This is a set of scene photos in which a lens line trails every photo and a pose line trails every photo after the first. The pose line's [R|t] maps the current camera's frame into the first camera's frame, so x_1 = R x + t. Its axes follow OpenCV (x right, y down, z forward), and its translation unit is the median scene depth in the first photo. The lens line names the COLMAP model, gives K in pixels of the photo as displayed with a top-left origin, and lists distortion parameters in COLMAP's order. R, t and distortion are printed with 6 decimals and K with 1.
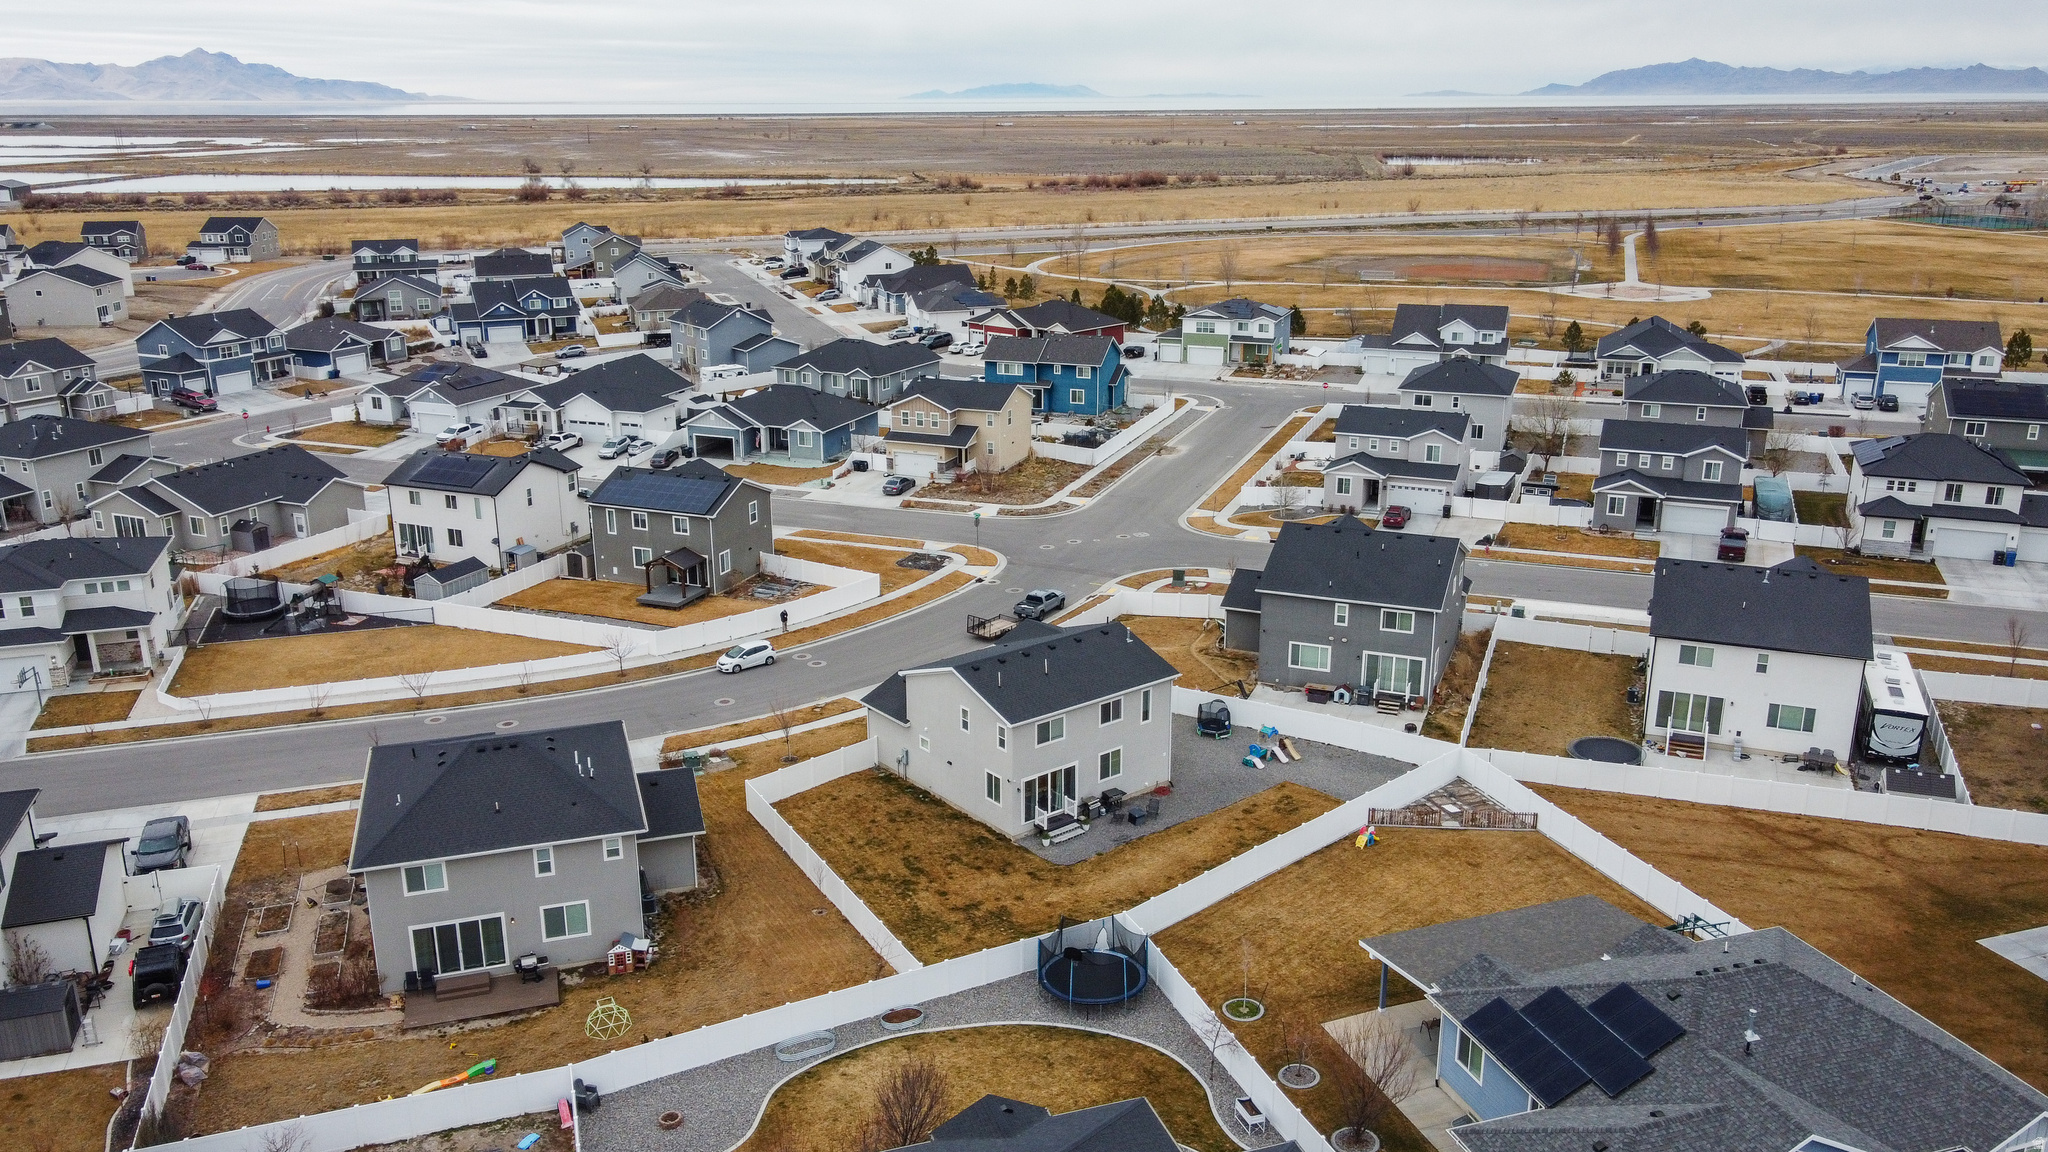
lens RADIAL K [[1577.4, 0, 1024.0], [0, 1577.4, 576.0], [0, 0, 1]] dist [-0.009281, 0.058779]
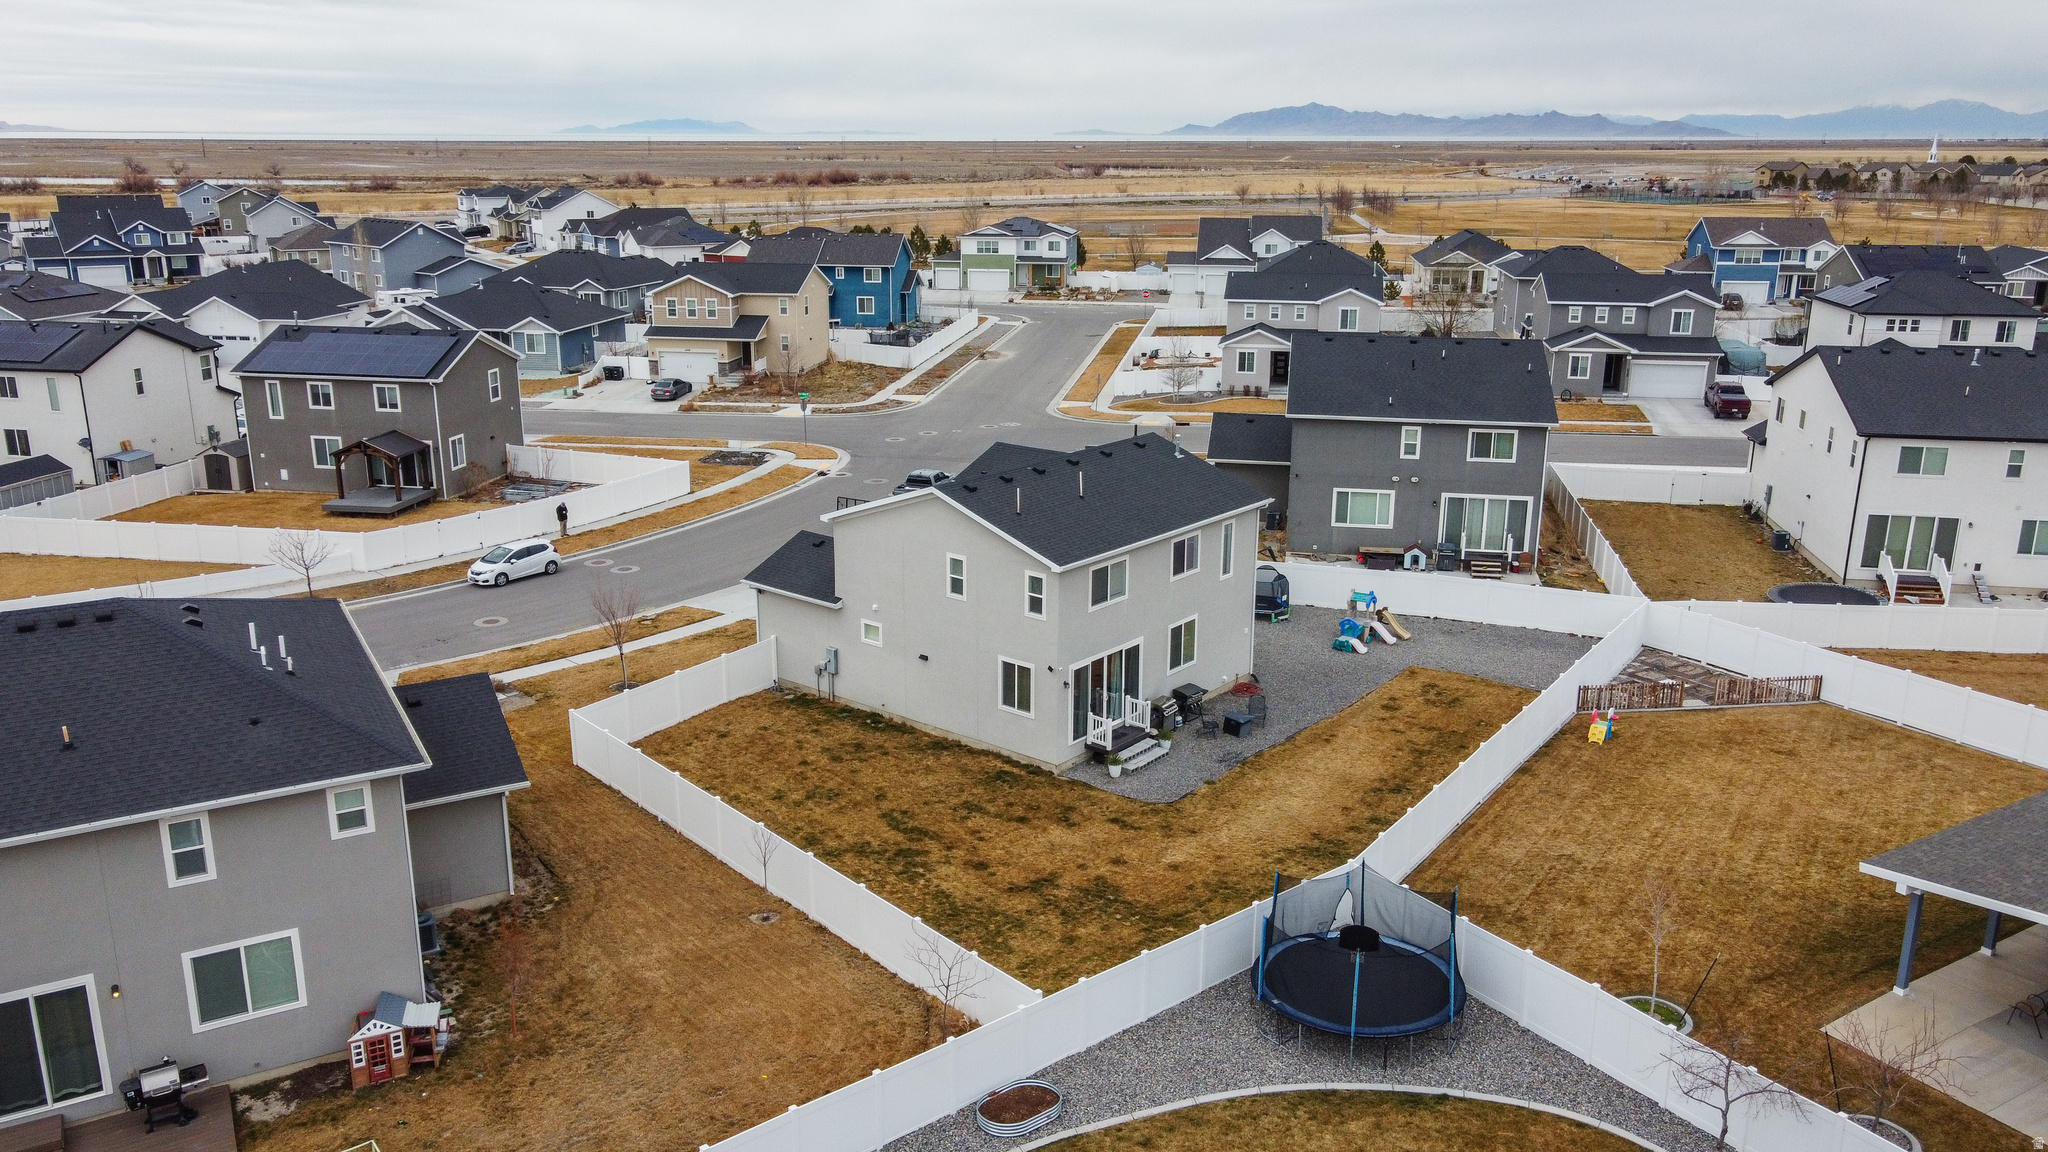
lens RADIAL K [[1569.0, 0, 1024.0], [0, 1569.0, 576.0], [0, 0, 1]] dist [-0.001506, 0.044051]
pose [[0.978656, -0.050150, 0.199293, -0.090823], [0.053996, 0.998444, -0.013907, 0.070417], [-0.198286, 0.024371, 0.979841, 0.296234]]
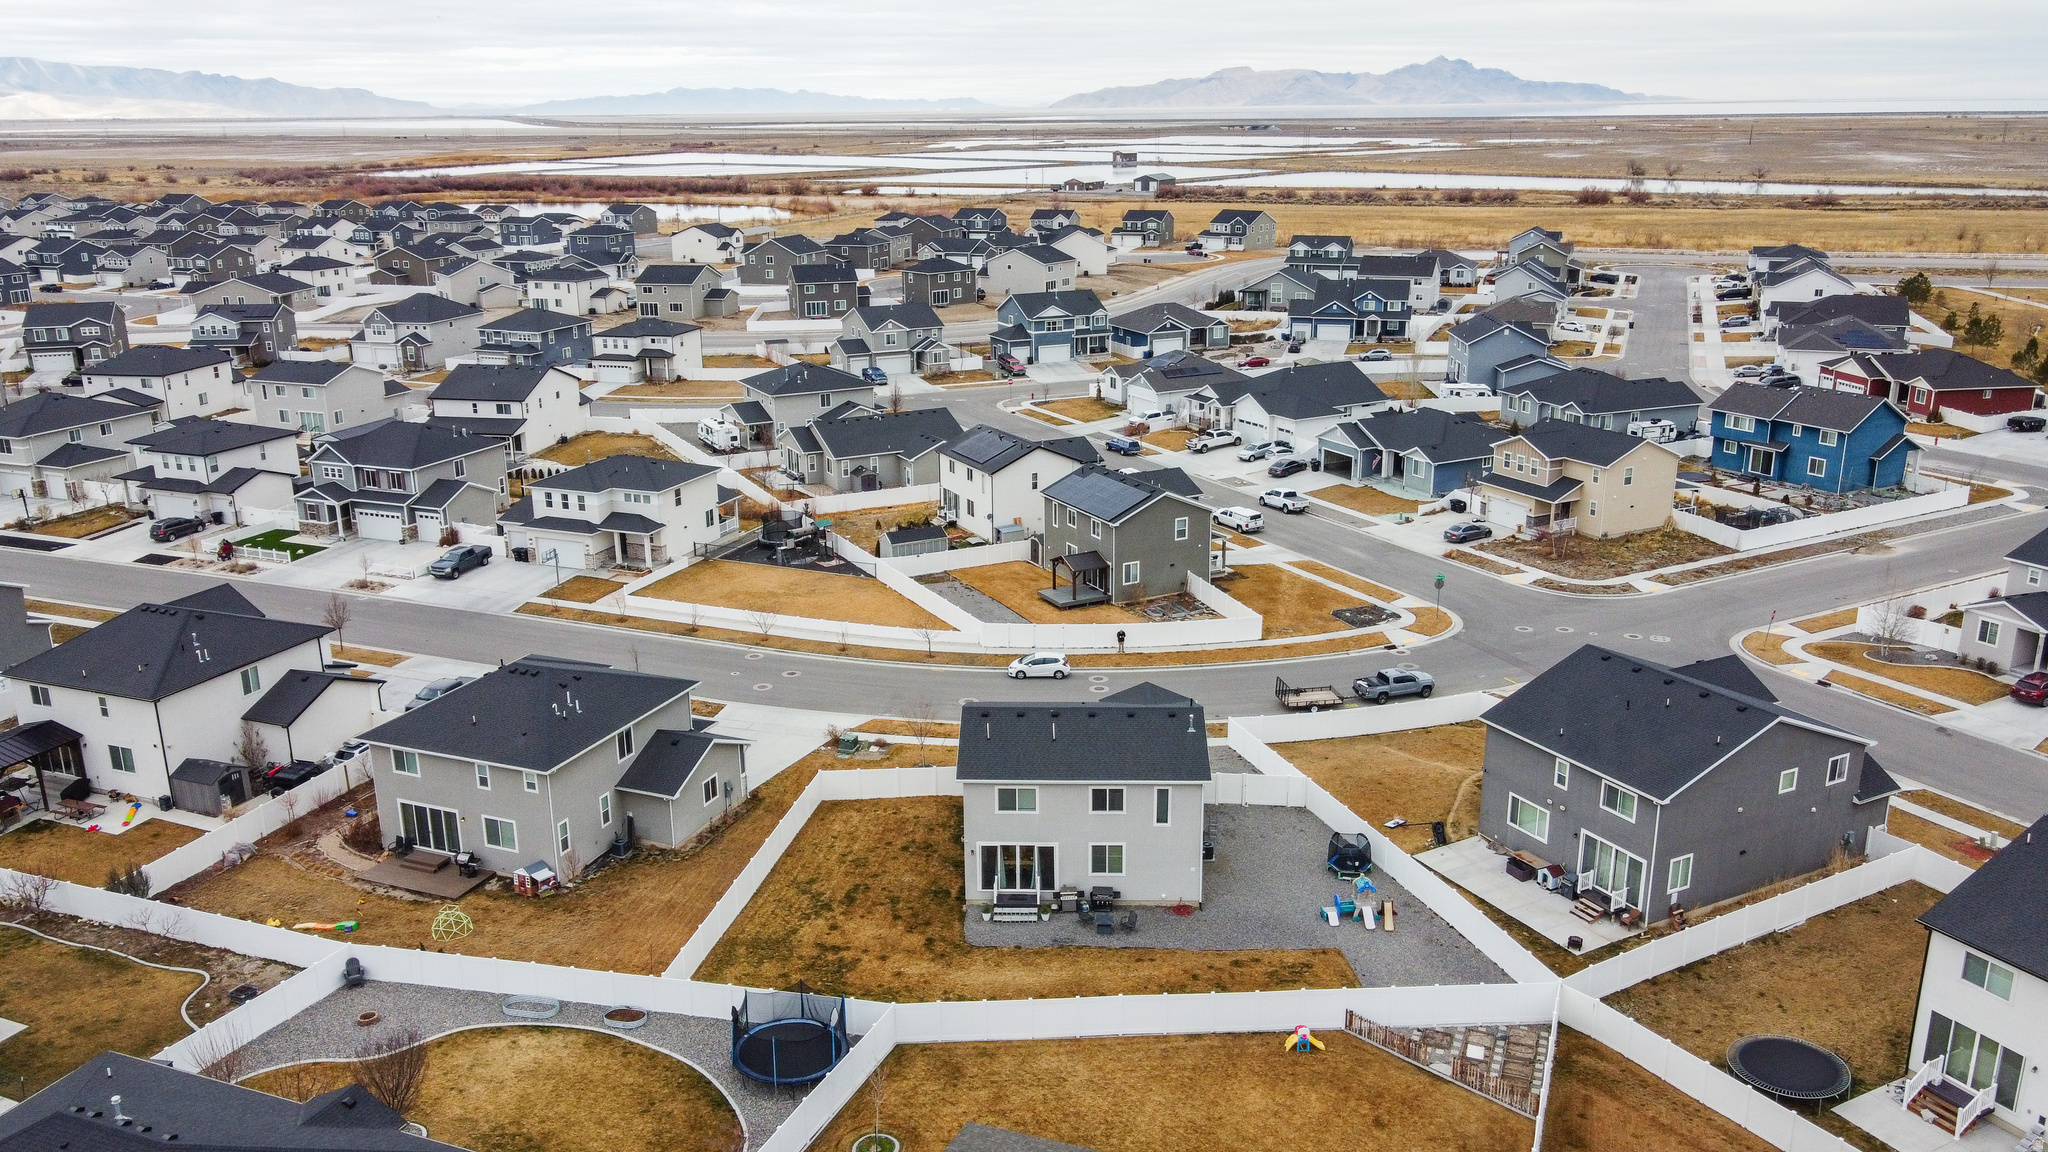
lens RADIAL K [[1584.3, 0, 1024.0], [0, 1584.3, 576.0], [0, 0, 1]] dist [-0.002871, 0.043628]
pose [[0.762595, 0.181252, -0.620964, 0.386903], [-0.182183, 0.981265, 0.062684, -0.058876], [0.620692, 0.065326, 0.781328, 0.195755]]
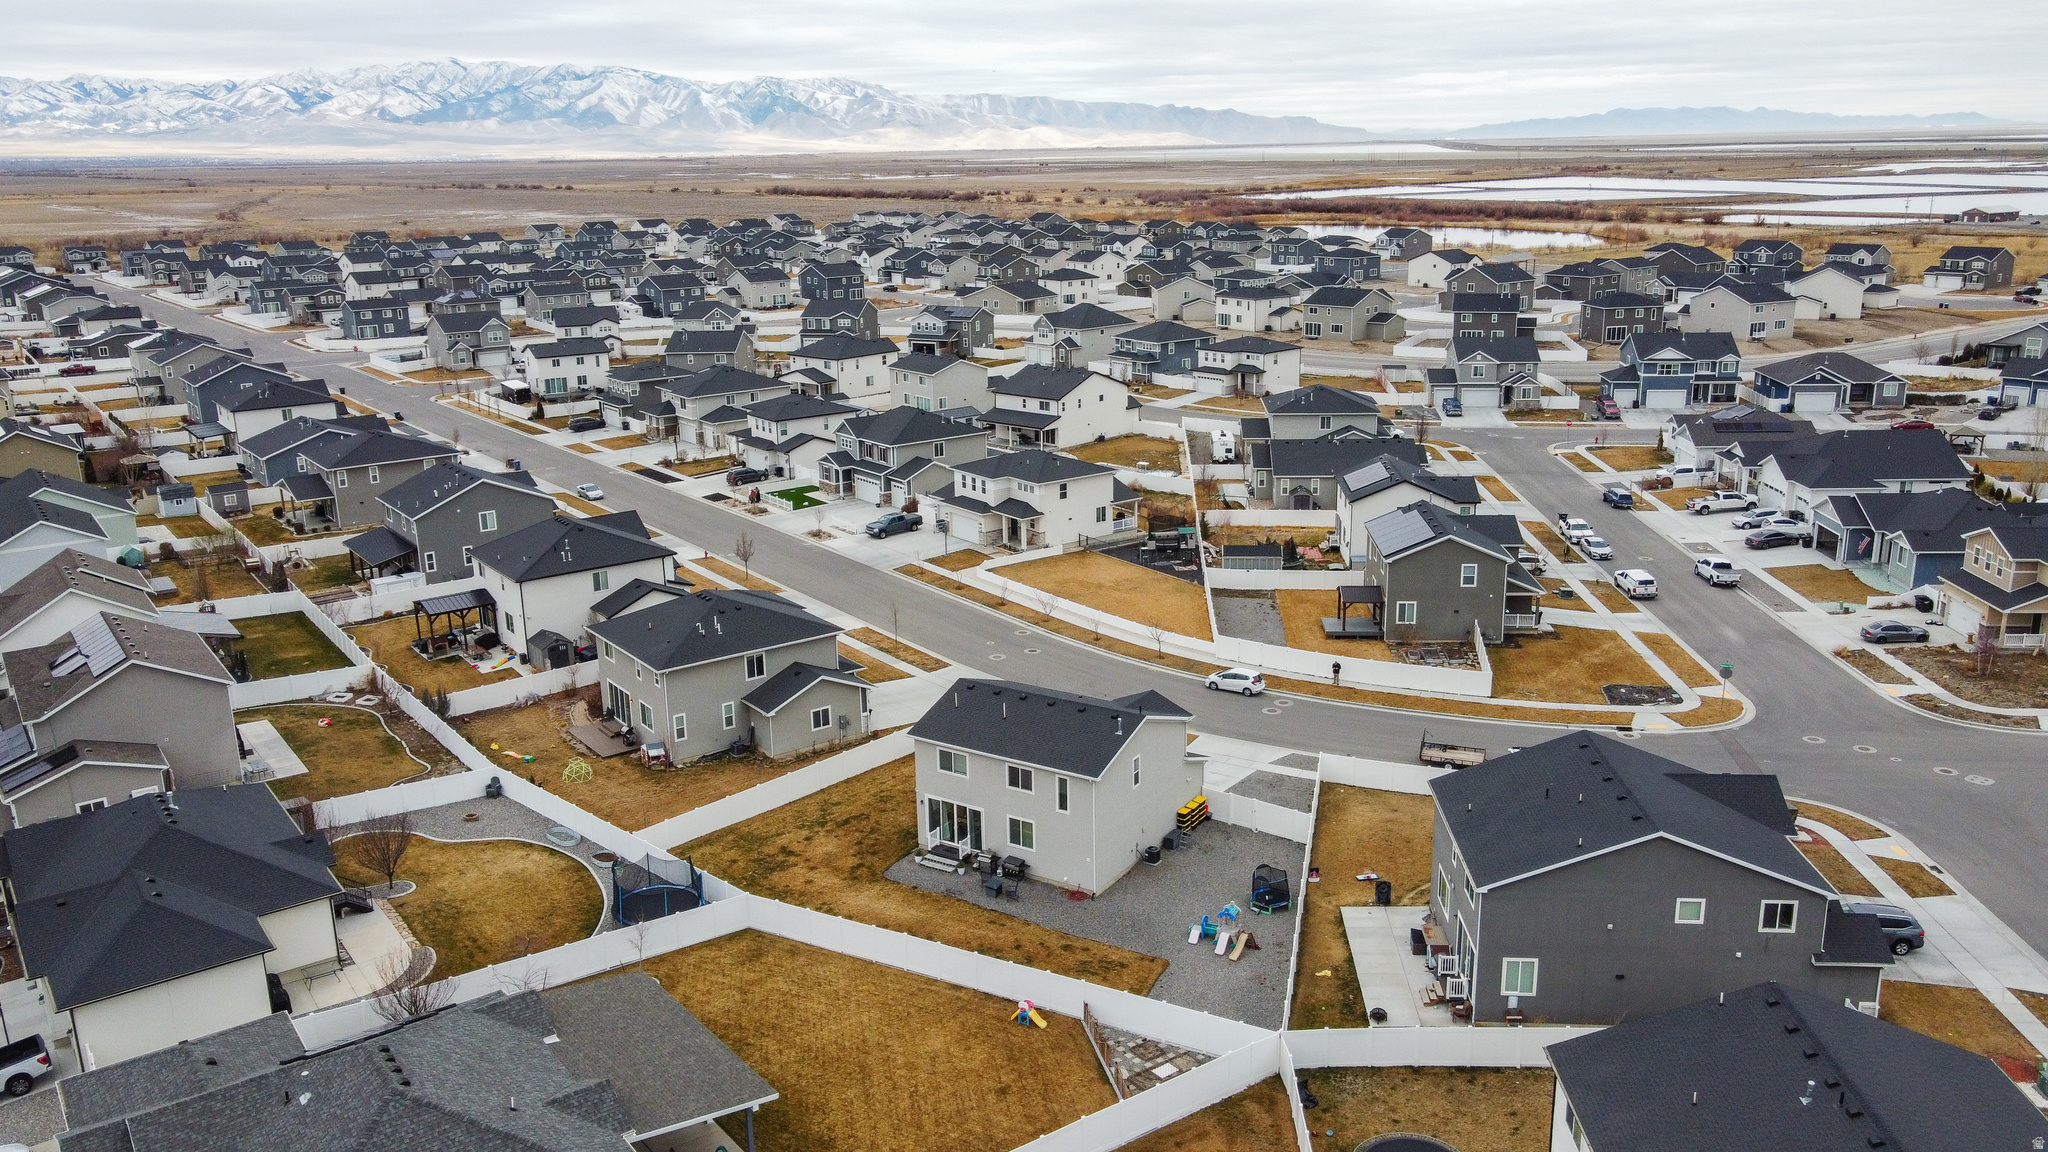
lens RADIAL K [[1584.3, 0, 1024.0], [0, 1584.3, 576.0], [0, 0, 1]] dist [-0.002871, 0.043628]
pose [[0.309902, 0.249813, -0.917363, 0.649285], [-0.260768, 0.950197, 0.170662, -0.140322], [0.914309, 0.186331, 0.359611, 0.448833]]
